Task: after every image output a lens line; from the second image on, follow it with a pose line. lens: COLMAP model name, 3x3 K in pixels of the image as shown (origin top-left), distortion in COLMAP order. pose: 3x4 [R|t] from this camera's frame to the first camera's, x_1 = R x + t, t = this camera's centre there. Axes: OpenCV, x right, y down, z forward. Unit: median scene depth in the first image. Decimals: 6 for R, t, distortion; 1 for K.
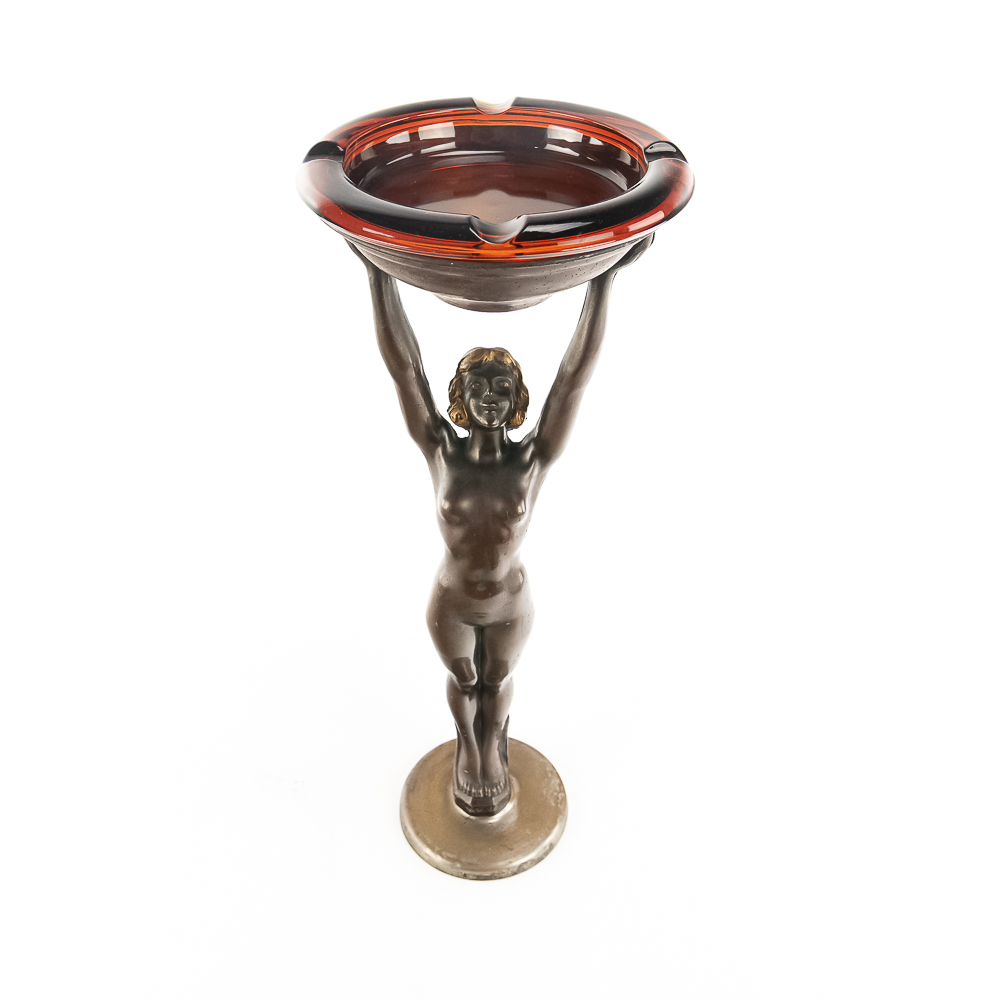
lens RADIAL K [[955.6, 0, 500.0], [0, 955.6, 500.0], [0, 0, 1]] dist [0.002026, 0.000525]
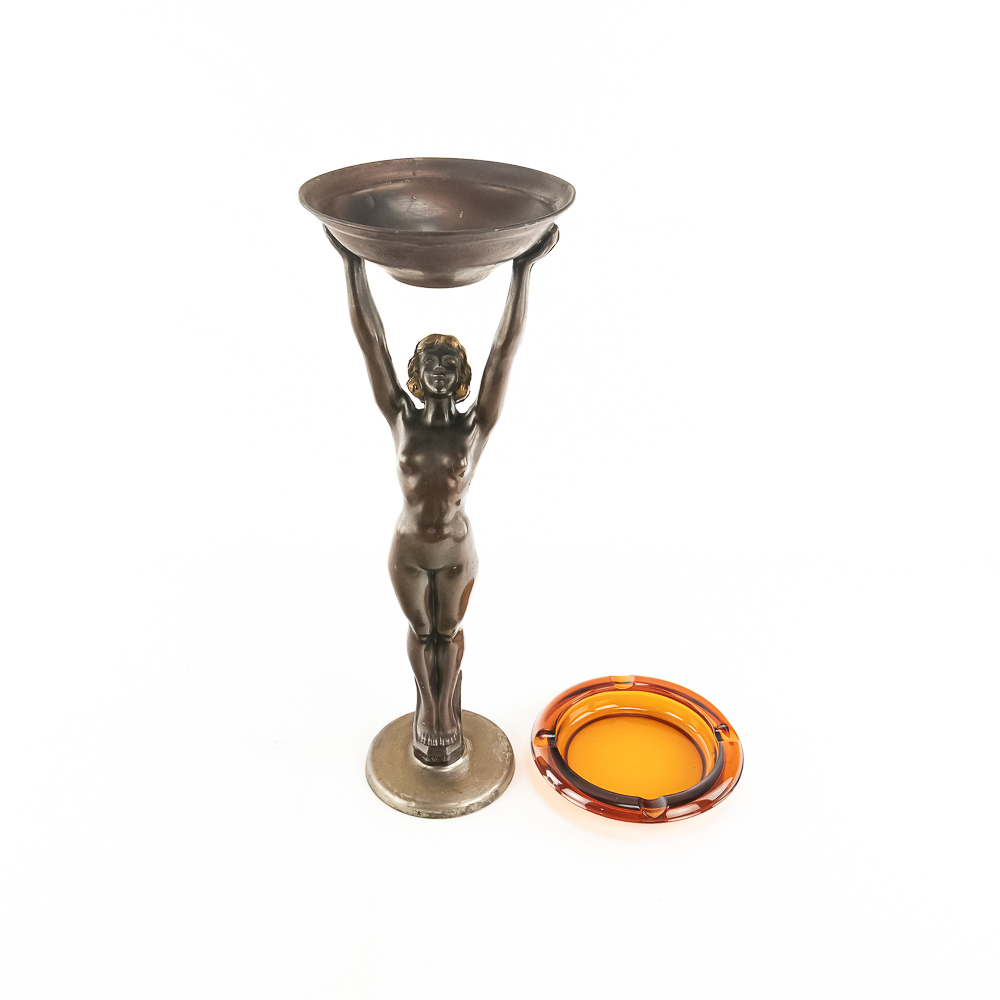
lens RADIAL K [[955.6, 0, 500.0], [0, 955.6, 500.0], [0, 0, 1]] dist [0.002026, 0.000525]
pose [[0.999754, 0.017142, -0.014085, 0.083819], [-0.018940, 0.990049, -0.139444, 0.220012], [0.011554, 0.139676, 0.990130, -0.209525]]
